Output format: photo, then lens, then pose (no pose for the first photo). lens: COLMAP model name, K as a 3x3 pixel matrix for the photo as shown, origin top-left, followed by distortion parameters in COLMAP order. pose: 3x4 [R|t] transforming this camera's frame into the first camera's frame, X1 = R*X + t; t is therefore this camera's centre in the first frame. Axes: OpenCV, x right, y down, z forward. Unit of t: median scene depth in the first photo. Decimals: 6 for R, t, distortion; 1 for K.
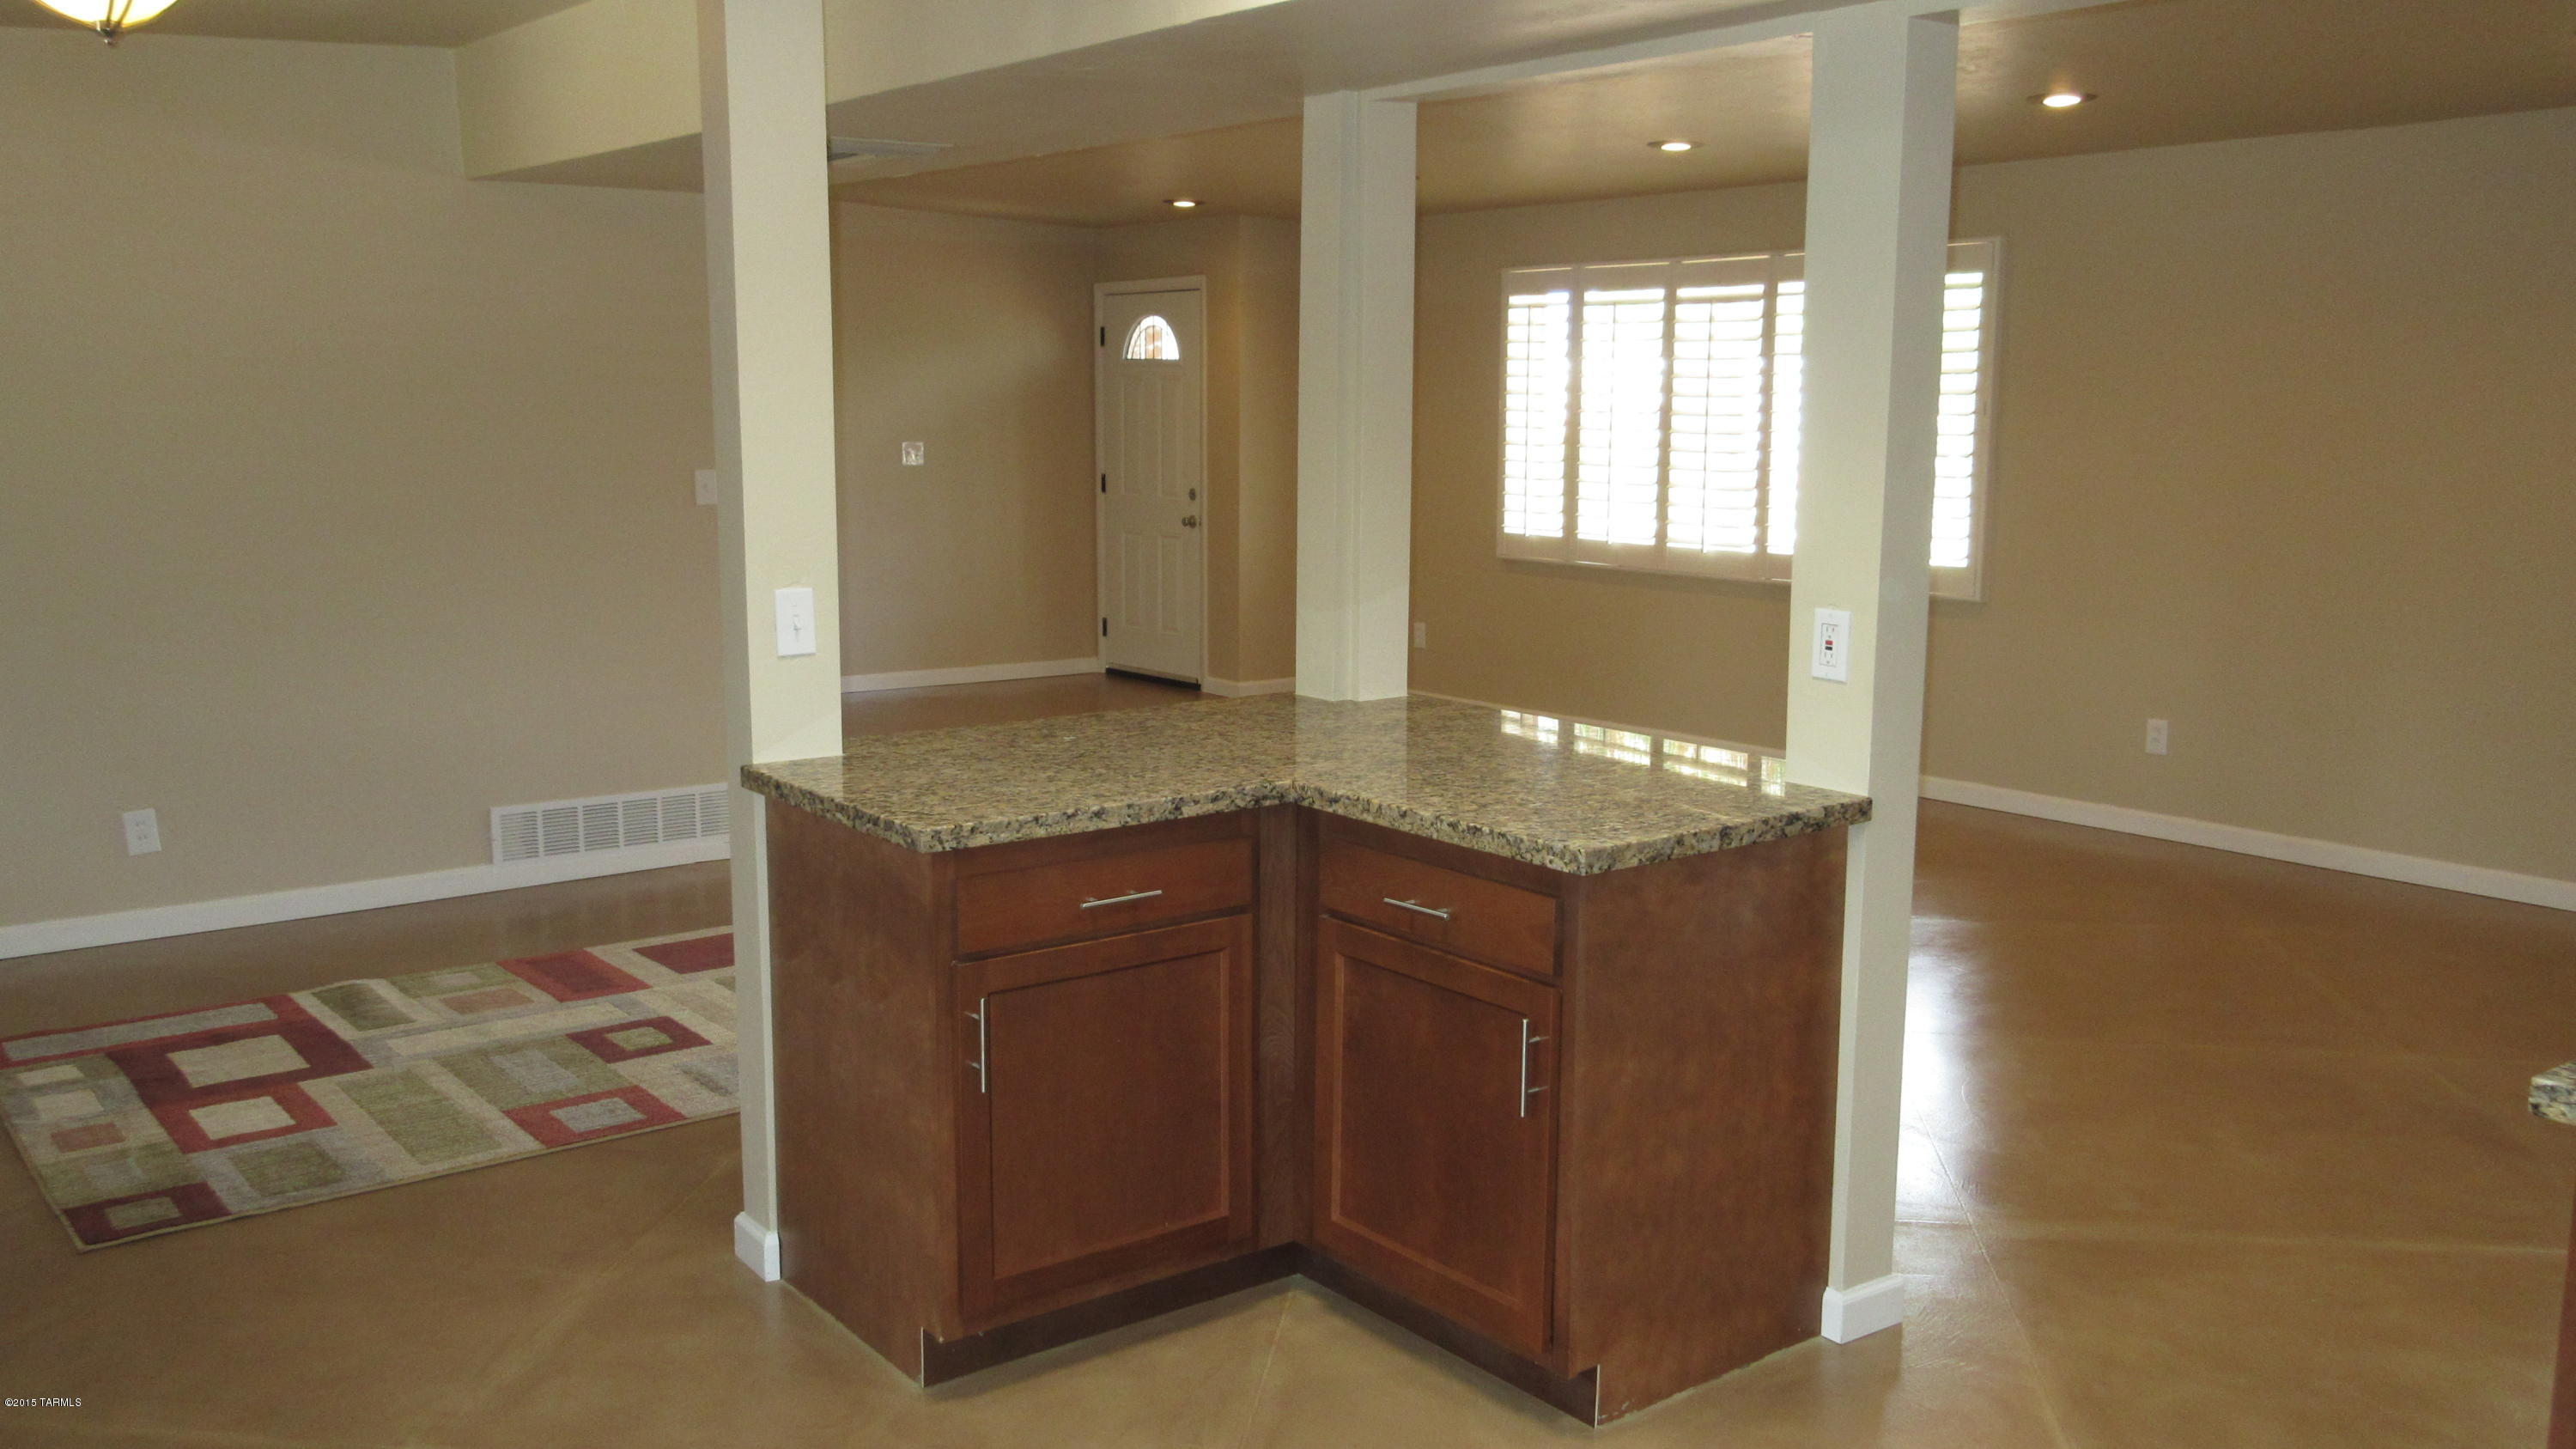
lens RADIAL K [[2152.1, 0, 1299.8], [0, 2152.1, 783.9], [0, 0, 1]] dist [0.011693, 0.006937]
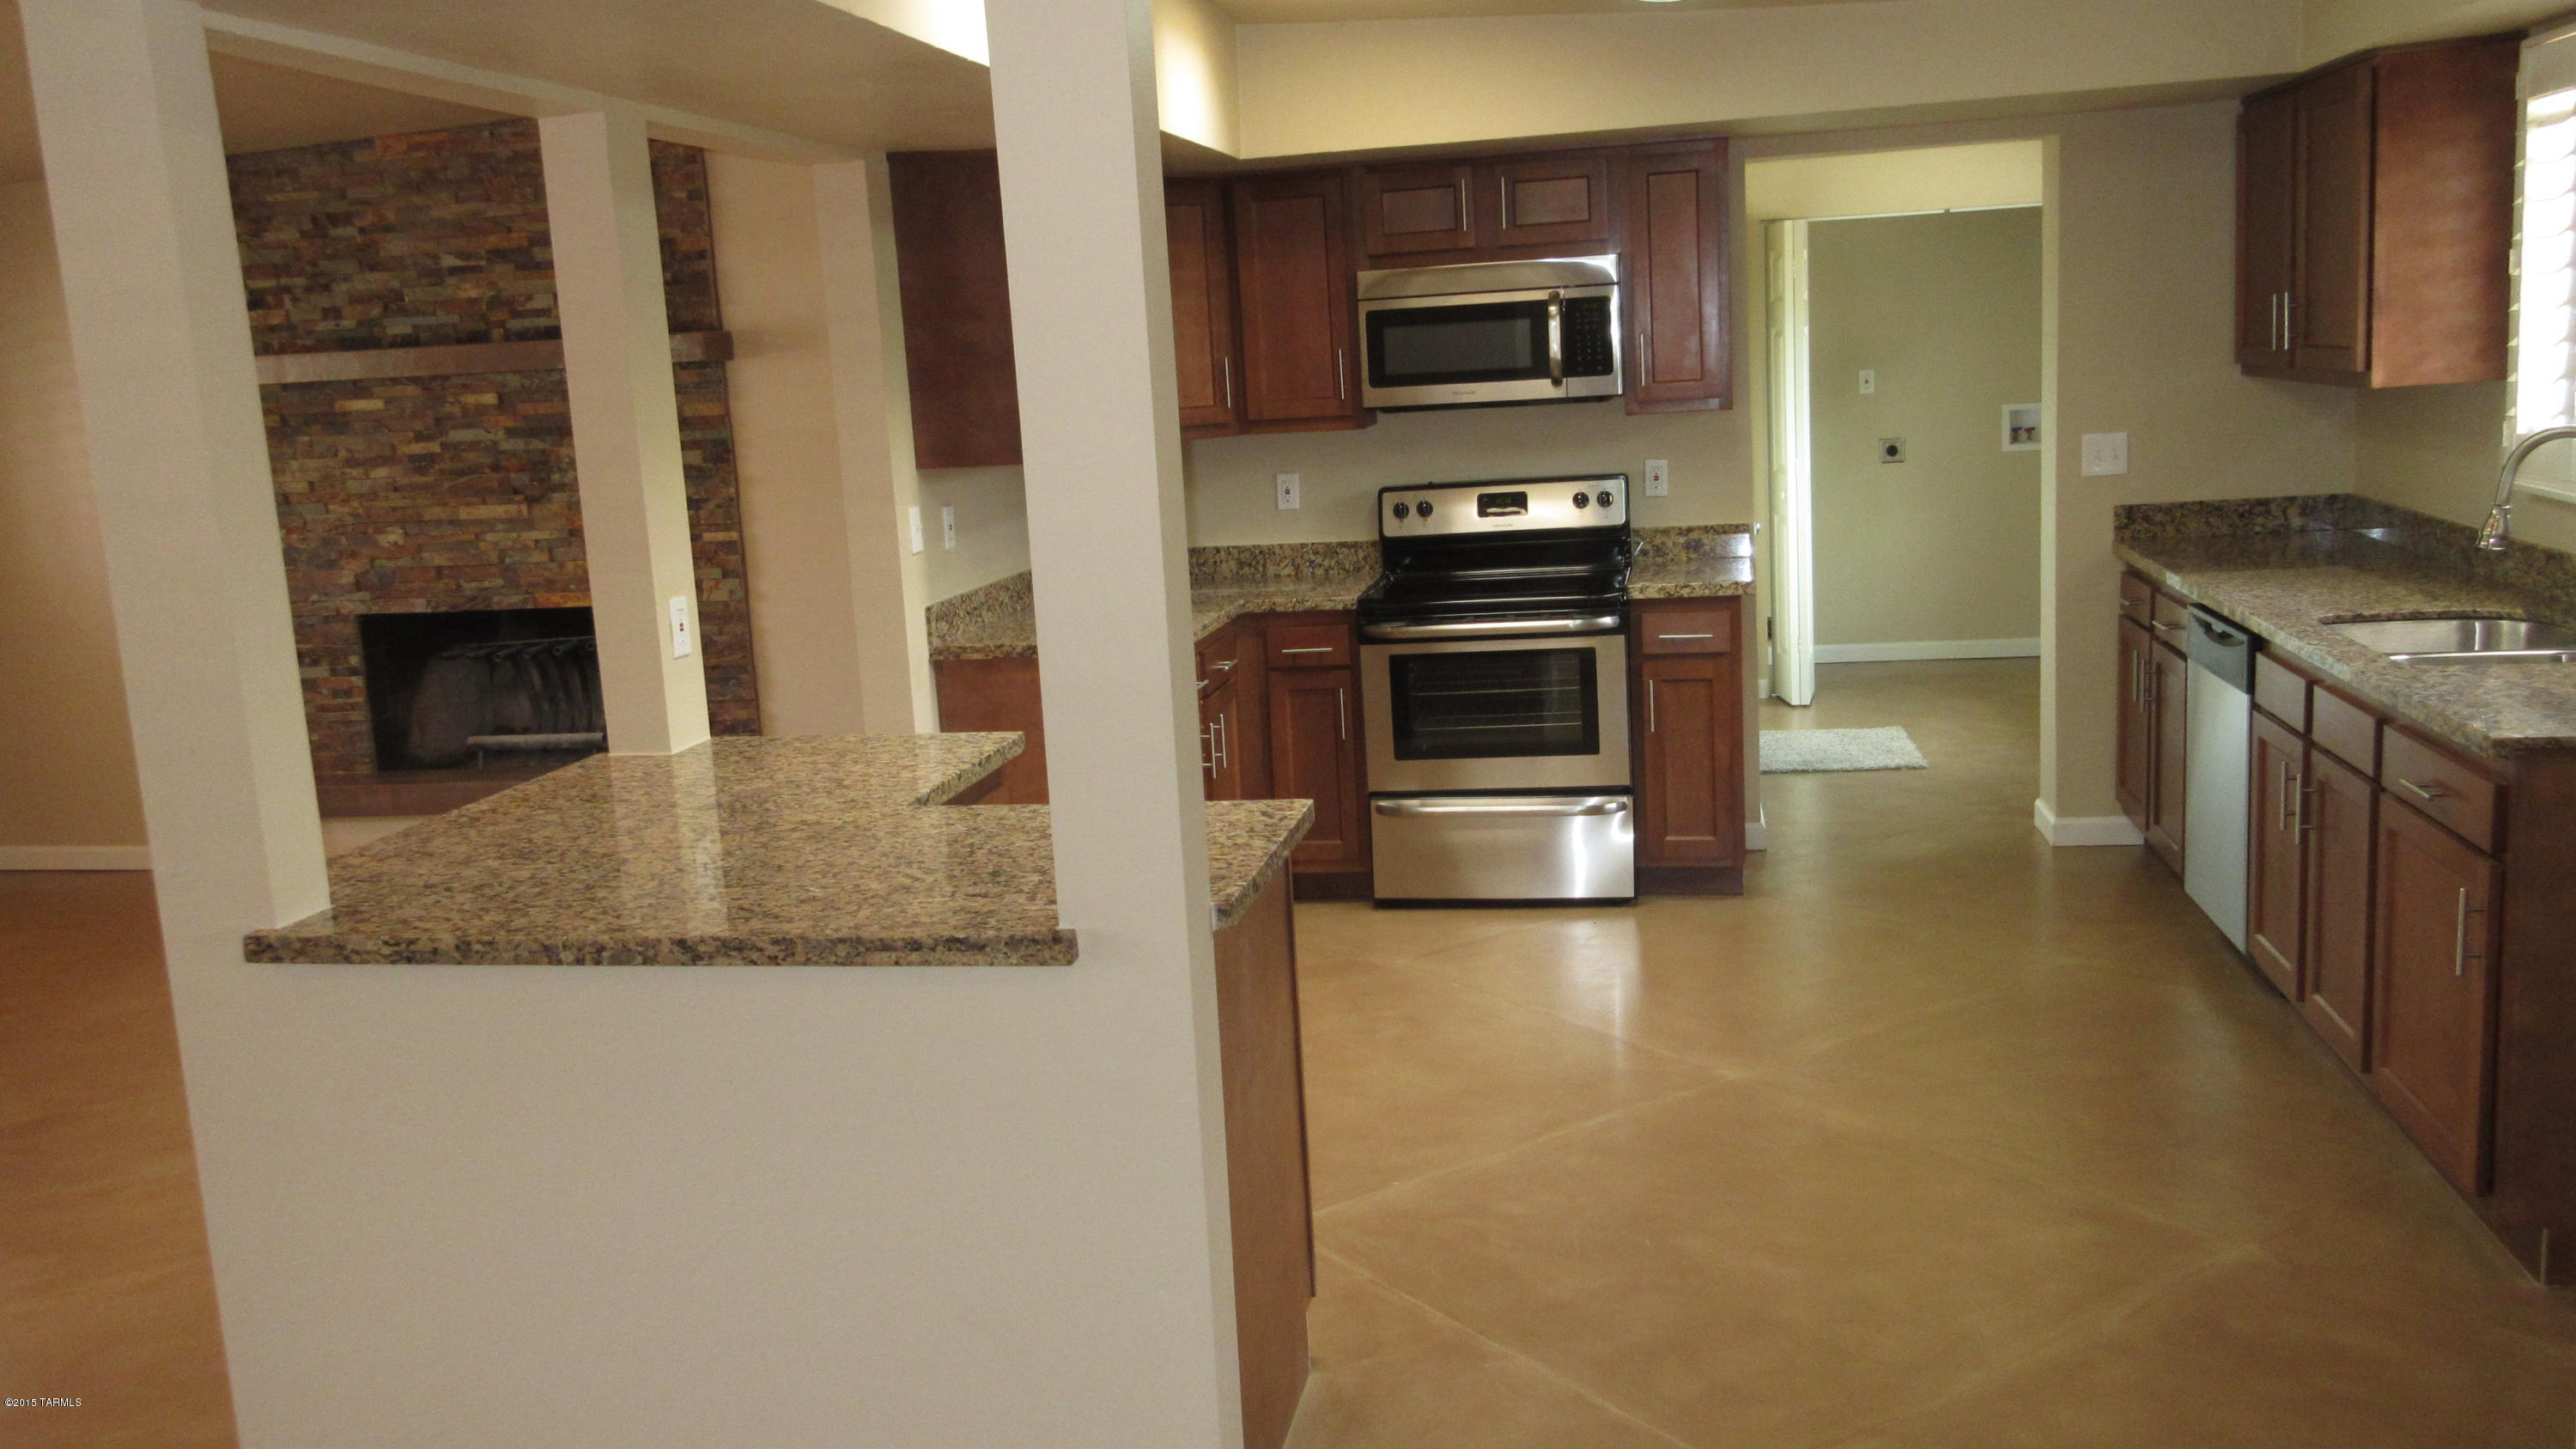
lens RADIAL K [[2152.1, 0, 1287.5], [0, 2152.1, 743.8], [0, 0, 1]] dist [0.011693, 0.006937]
pose [[-0.667745, -0.101077, 0.737496, -0.398536], [0.185084, 0.937082, 0.296010, -0.135241], [-0.721013, 0.334158, -0.607024, 0.689152]]
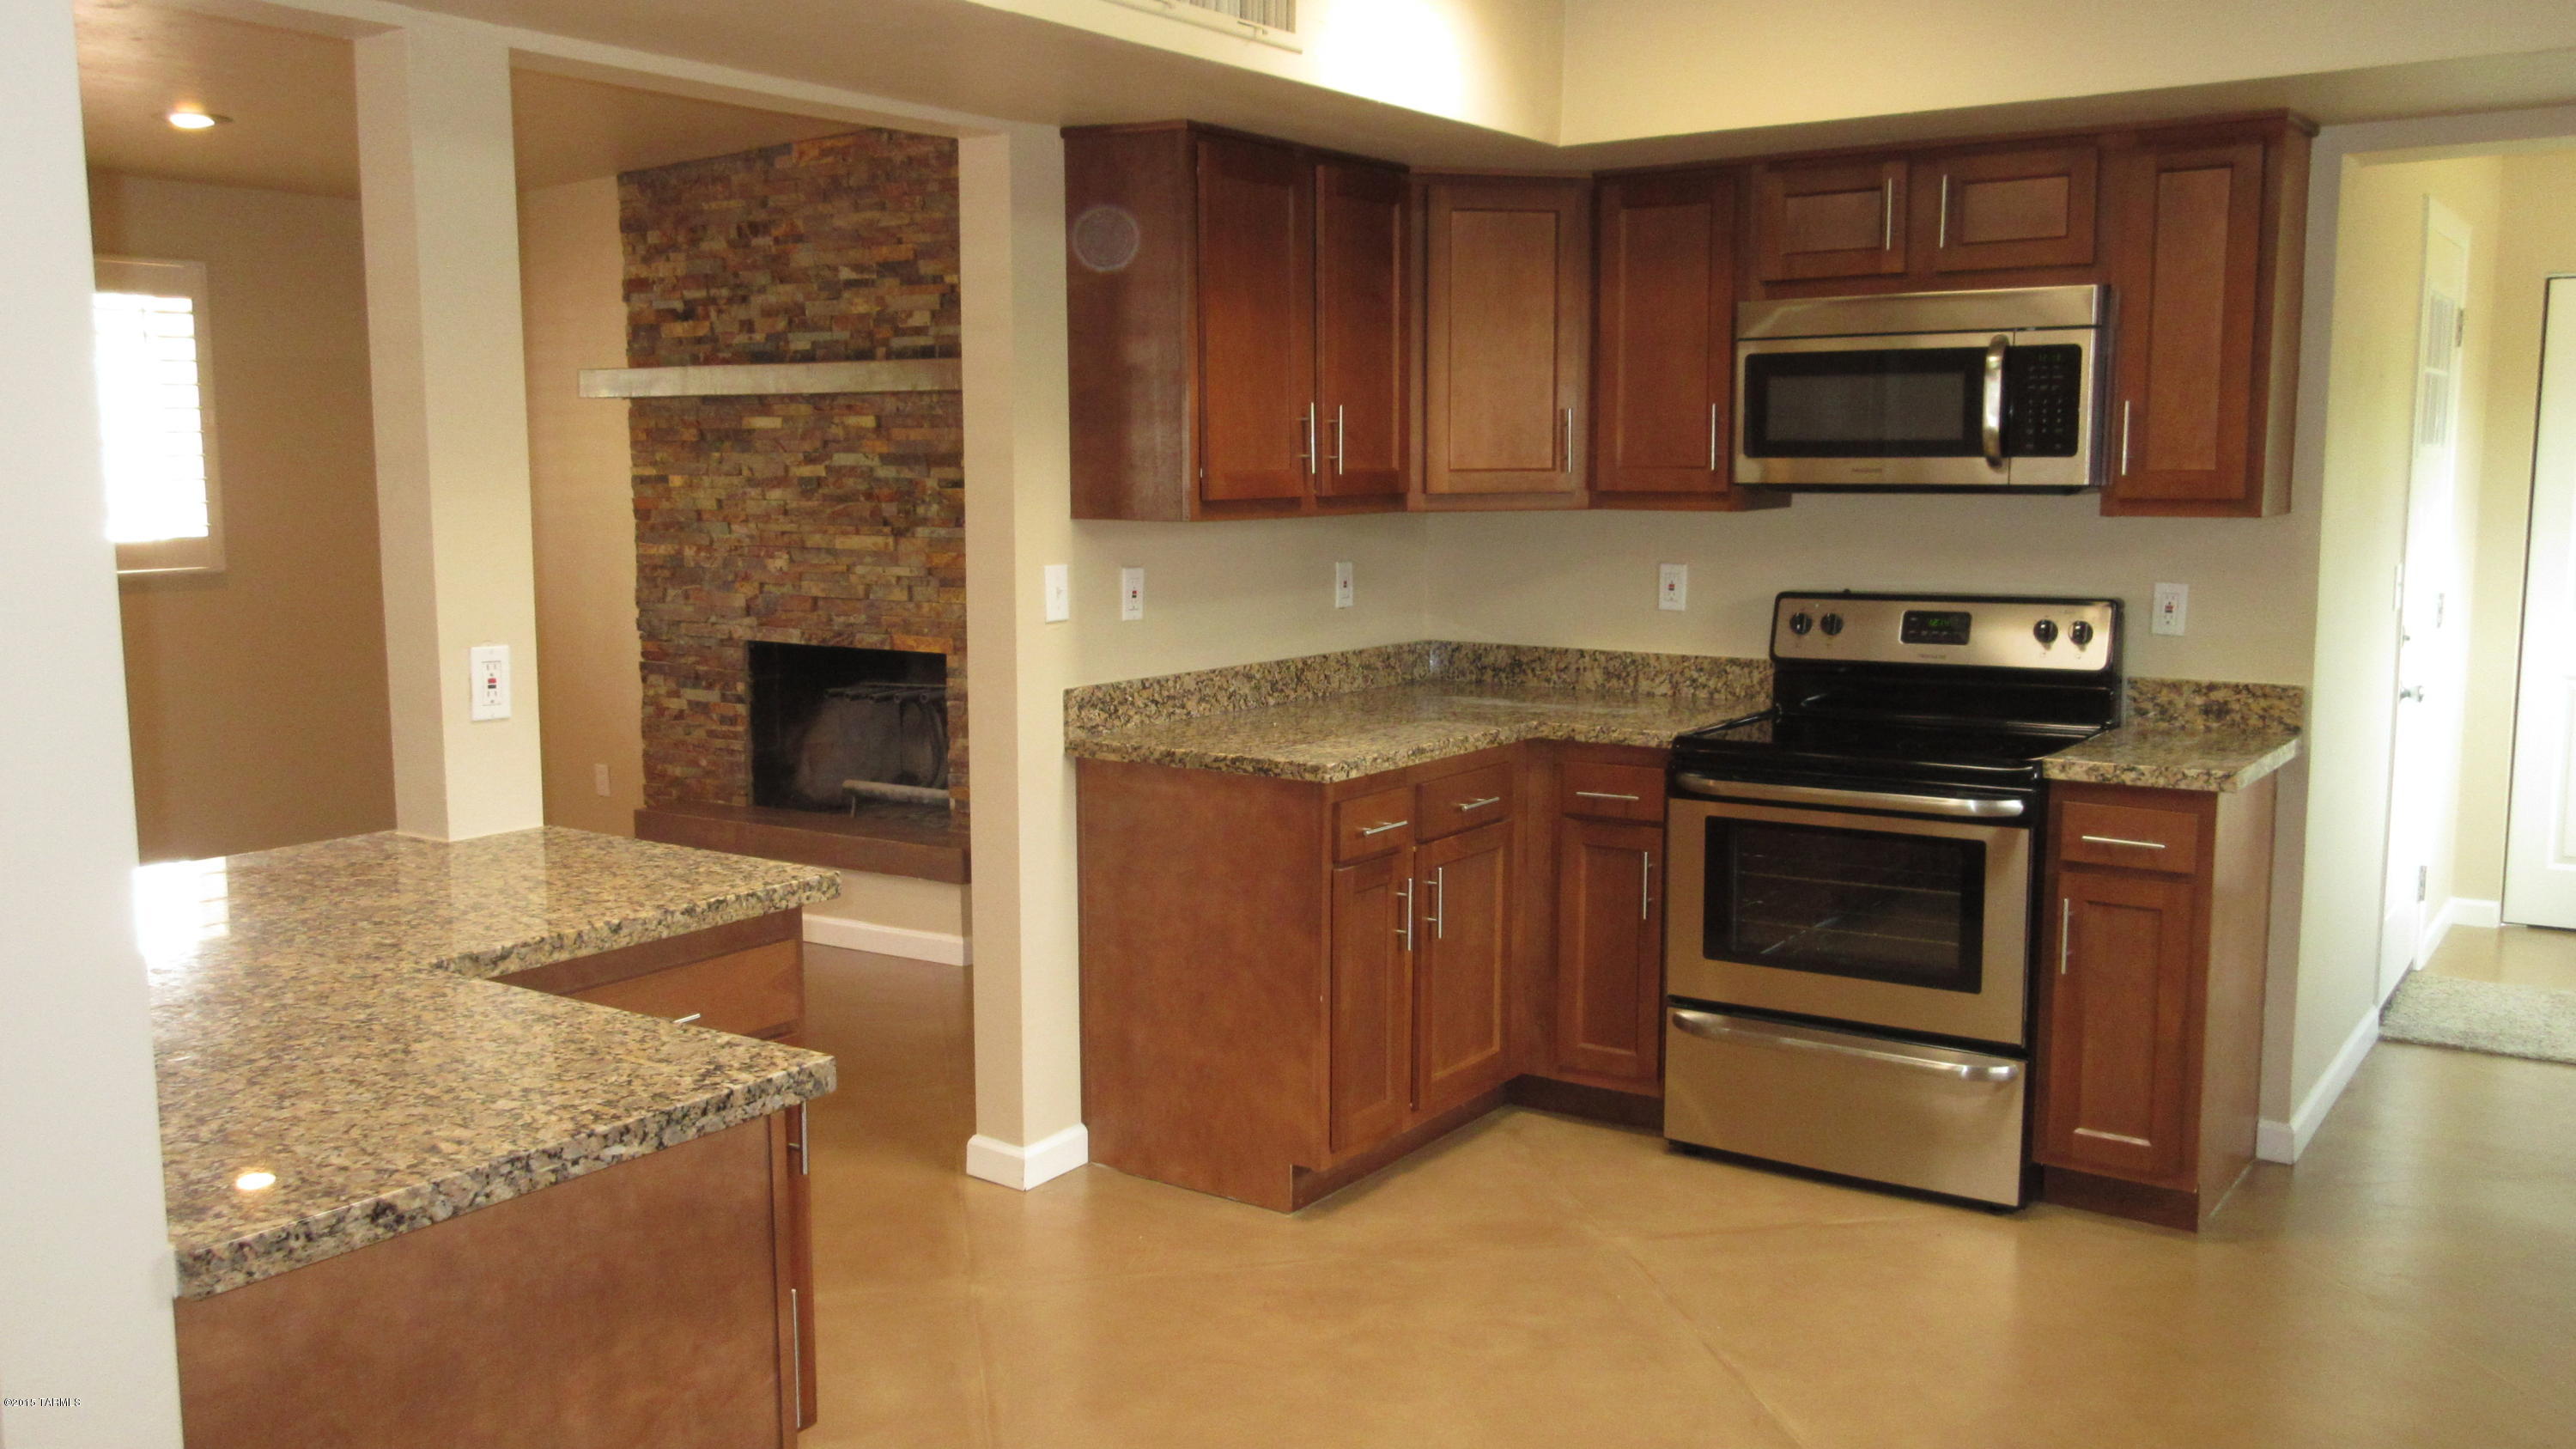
lens RADIAL K [[2152.1, 0, 1284.1], [0, 2152.1, 740.9], [0, 0, 1]] dist [0.011693, 0.006937]
pose [[-0.309960, -0.129011, 0.941956, -0.347718], [0.170365, 0.967178, 0.188526, -0.072794], [-0.935361, 0.218912, -0.277808, 0.431284]]
